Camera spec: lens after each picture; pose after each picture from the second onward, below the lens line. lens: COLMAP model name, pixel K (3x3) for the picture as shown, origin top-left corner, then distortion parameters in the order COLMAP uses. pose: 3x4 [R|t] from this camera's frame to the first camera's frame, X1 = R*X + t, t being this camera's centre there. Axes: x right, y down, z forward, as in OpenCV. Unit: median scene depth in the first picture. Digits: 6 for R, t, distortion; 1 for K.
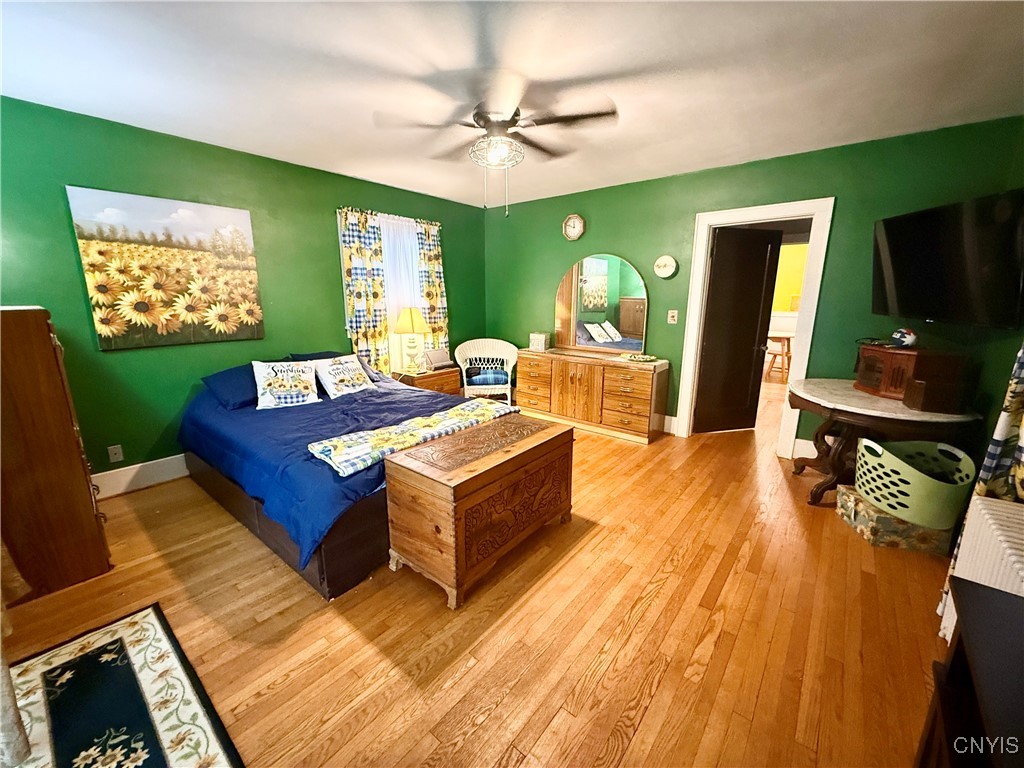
lens RADIAL K [[407.6, 0, 508.2], [0, 407.6, 384.7], [0, 0, 1]] dist [-0.001084, -0.000618]
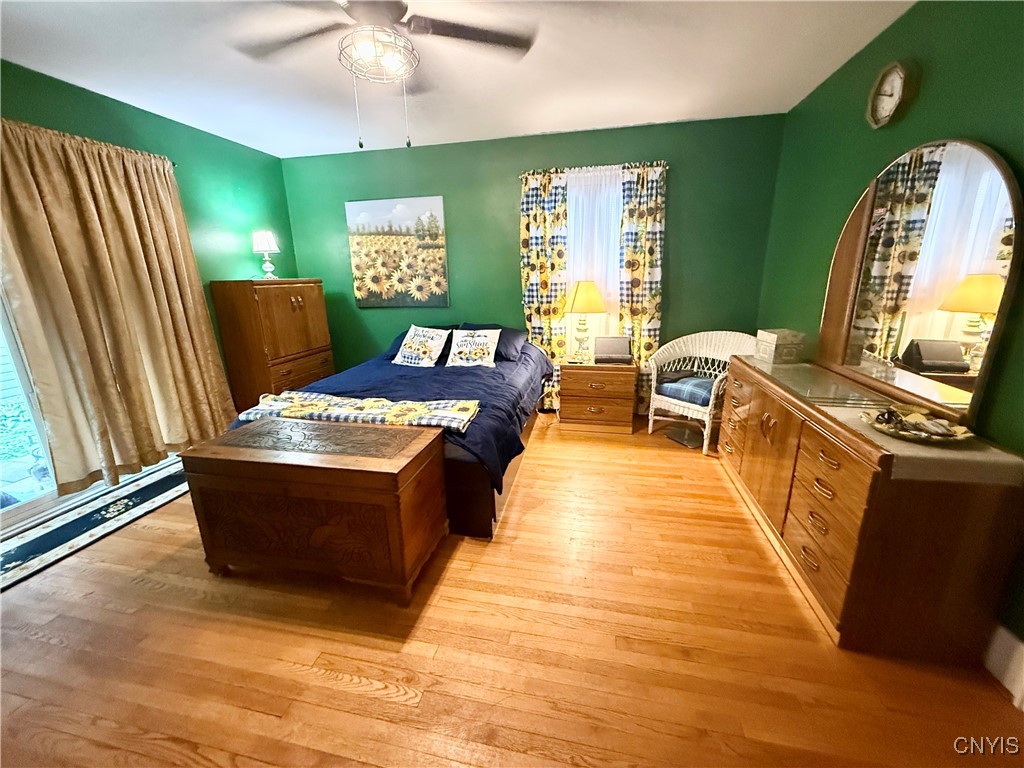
lens RADIAL K [[407.6, 0, 508.2], [0, 407.6, 384.7], [0, 0, 1]] dist [-0.001084, -0.000618]
pose [[0.462524, 0.221318, -0.858539, 0.567270], [-0.171452, 0.972392, 0.158300, -0.118604], [0.869871, 0.073981, 0.487700, 0.632581]]
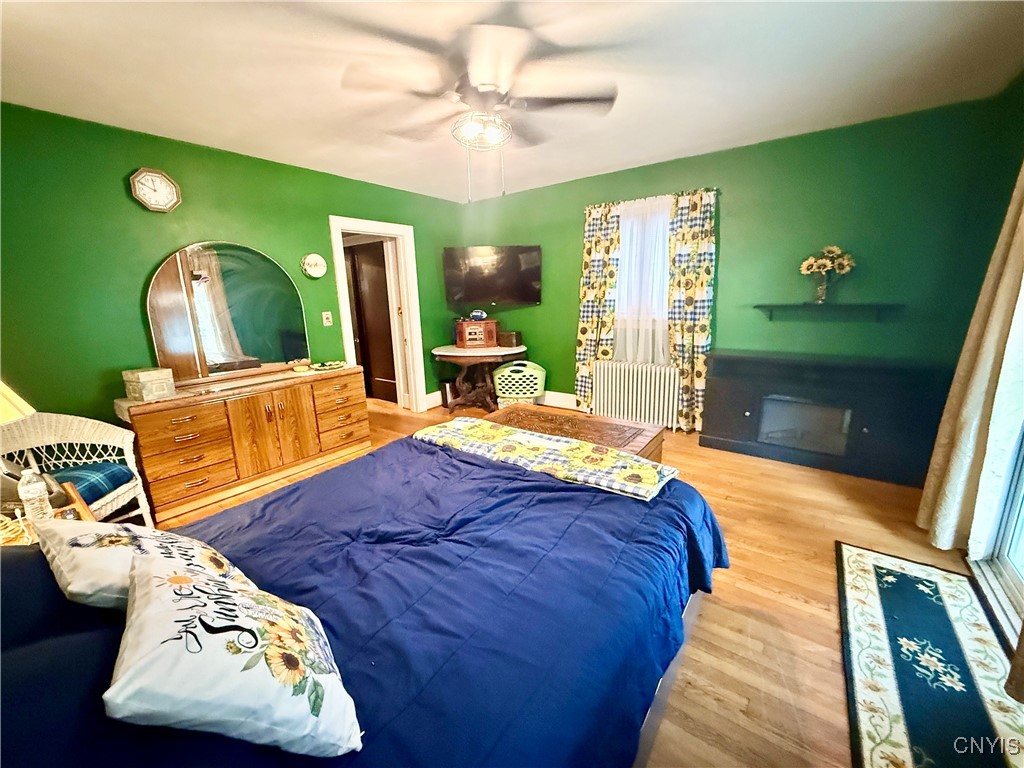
lens RADIAL K [[407.6, 0, 508.2], [0, 407.6, 384.7], [0, 0, 1]] dist [-0.001084, -0.000618]
pose [[-0.055050, -0.219975, 0.973951, -0.727934], [0.243858, 0.942930, 0.226752, -0.163955], [-0.968247, 0.249988, 0.001735, 0.765593]]
